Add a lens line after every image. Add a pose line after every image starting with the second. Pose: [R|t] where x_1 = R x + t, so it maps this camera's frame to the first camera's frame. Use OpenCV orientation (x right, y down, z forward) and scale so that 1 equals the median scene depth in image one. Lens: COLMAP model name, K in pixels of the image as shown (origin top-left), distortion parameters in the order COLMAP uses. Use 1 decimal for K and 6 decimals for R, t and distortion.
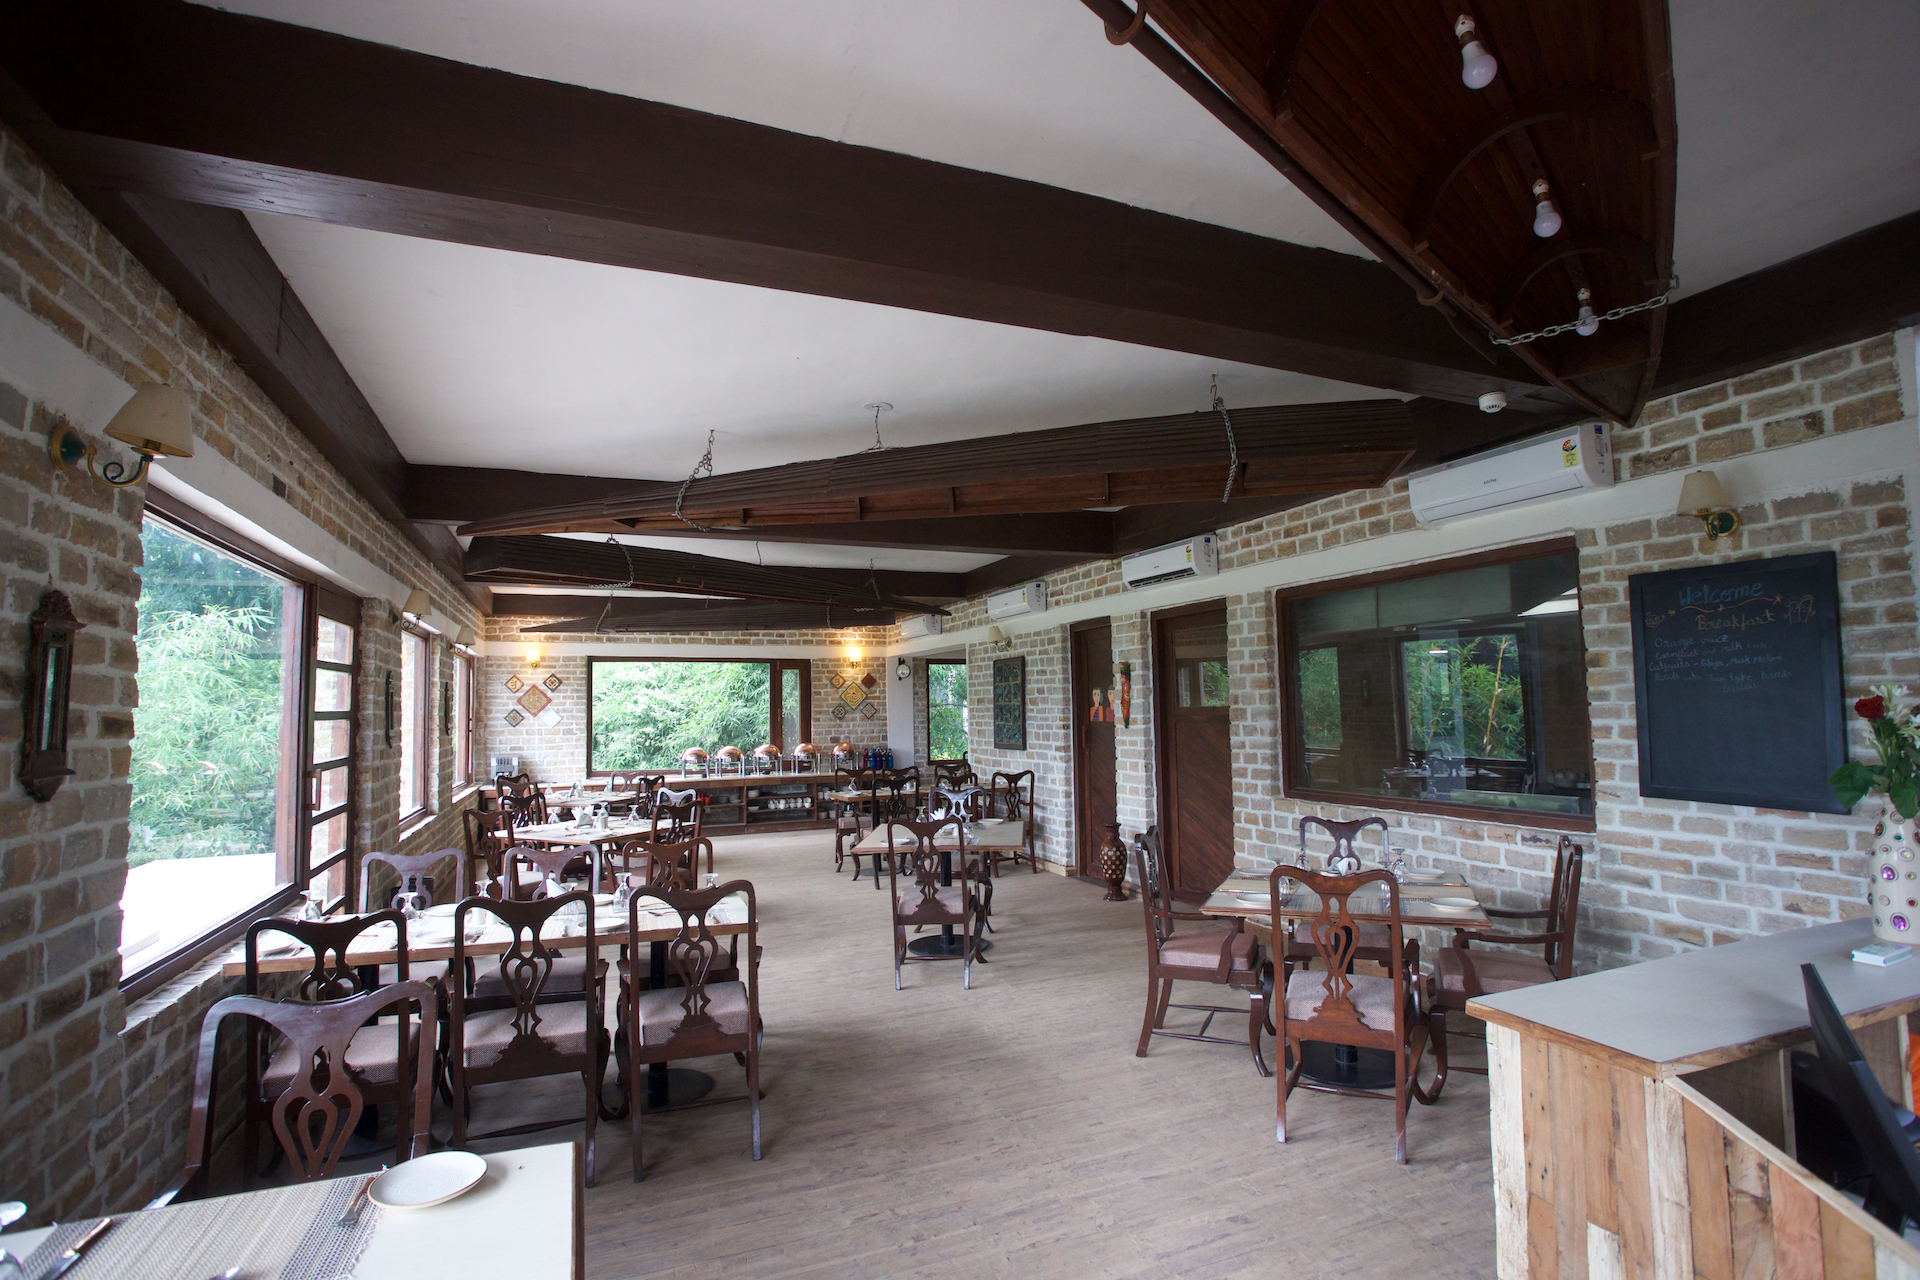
lens RADIAL K [[949.9, 0, 960.0], [0, 949.9, 640.0], [0, 0, 1]] dist [0.001165, 0.000170]
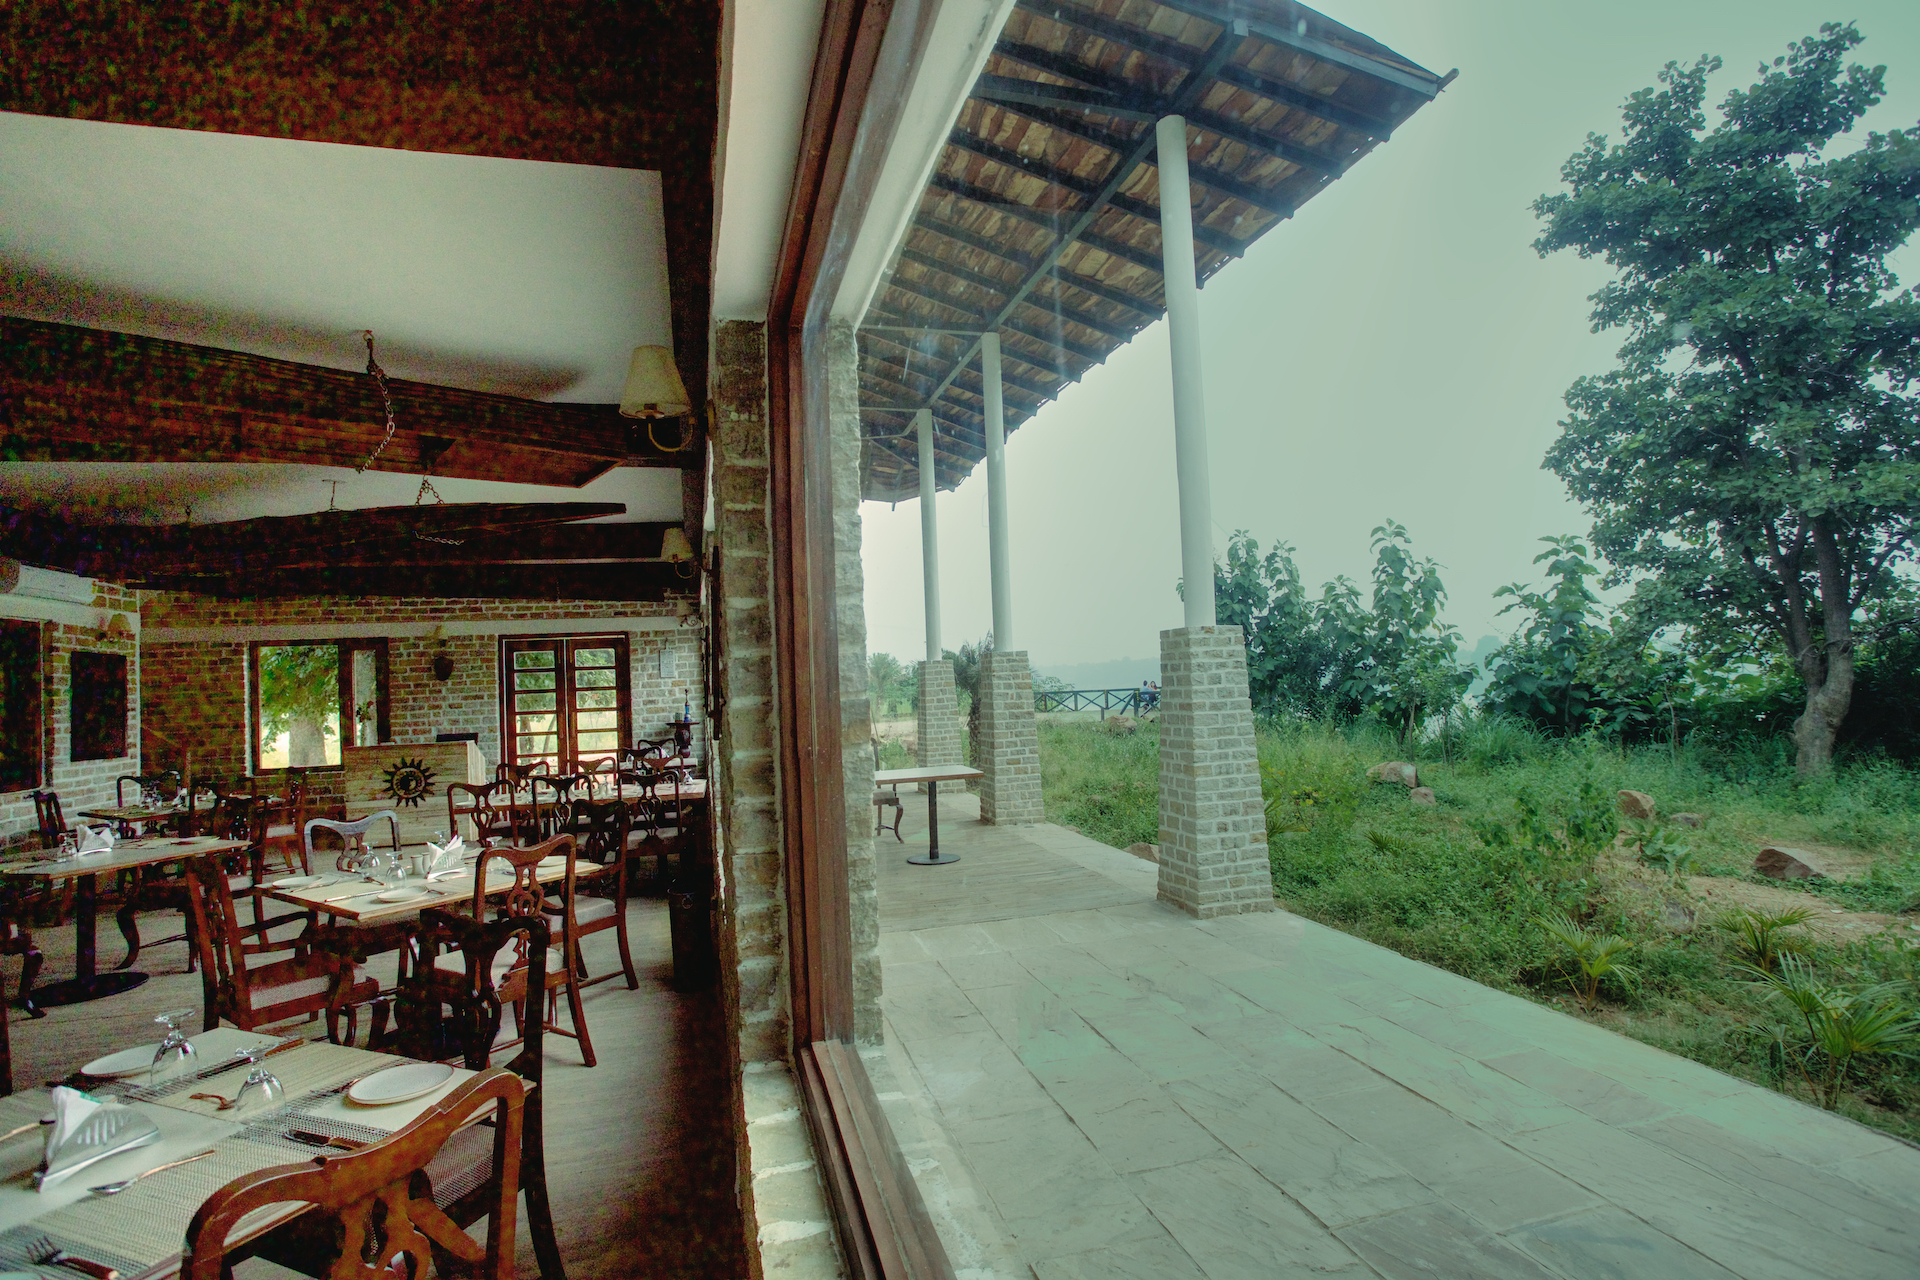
lens RADIAL K [[949.9, 0, 960.0], [0, 949.9, 640.0], [0, 0, 1]] dist [0.001165, 0.000170]
pose [[-0.993468, 0.066917, 0.092429, -1.328397], [0.055458, 0.991051, -0.121416, 0.254029], [-0.099727, -0.115497, -0.988289, 2.796904]]
